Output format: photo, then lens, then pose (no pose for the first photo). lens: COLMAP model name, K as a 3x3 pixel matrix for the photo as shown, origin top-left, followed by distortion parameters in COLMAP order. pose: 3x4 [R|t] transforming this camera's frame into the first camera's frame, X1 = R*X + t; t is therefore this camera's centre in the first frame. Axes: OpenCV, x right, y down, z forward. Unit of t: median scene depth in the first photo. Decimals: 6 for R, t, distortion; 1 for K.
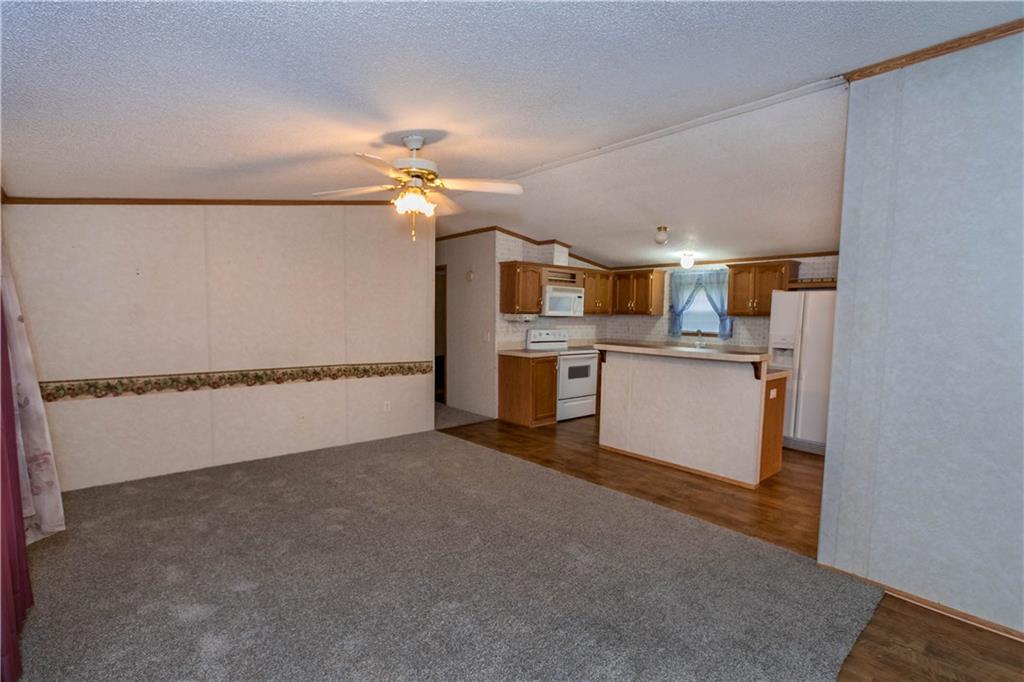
lens RADIAL K [[483.0, 0, 507.9], [0, 483.0, 346.4], [0, 0, 1]] dist [-0.001021, -0.000225]
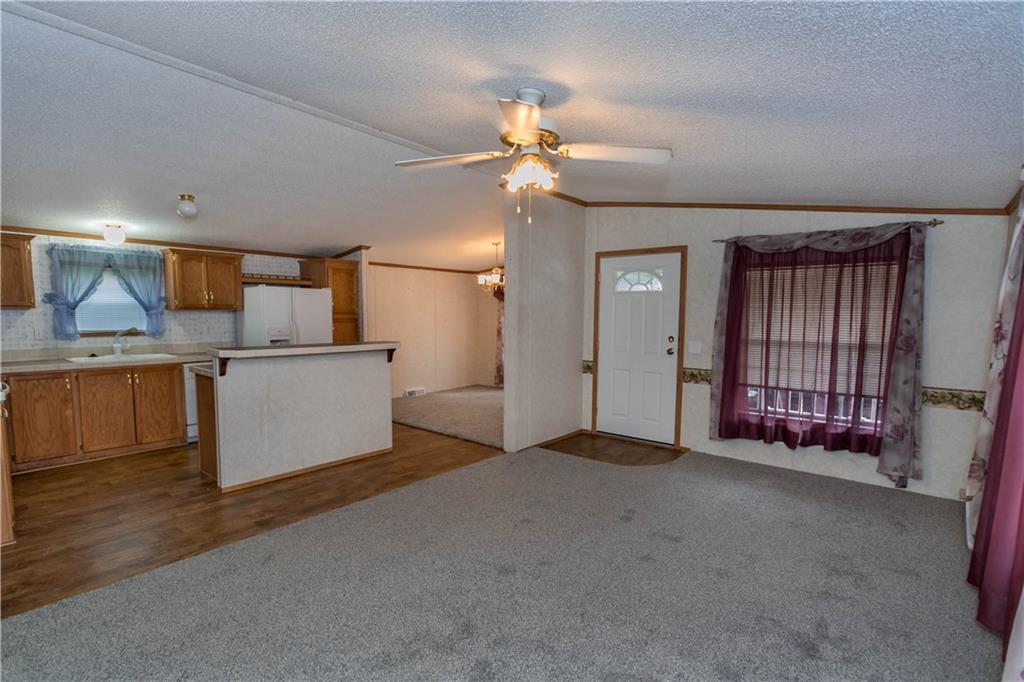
lens RADIAL K [[483.0, 0, 507.9], [0, 483.0, 346.4], [0, 0, 1]] dist [-0.001021, -0.000225]
pose [[-0.133837, -0.080024, 0.987767, -0.579812], [0.058401, 0.994365, 0.088472, -0.049419], [-0.989281, 0.069528, -0.128409, 0.672552]]
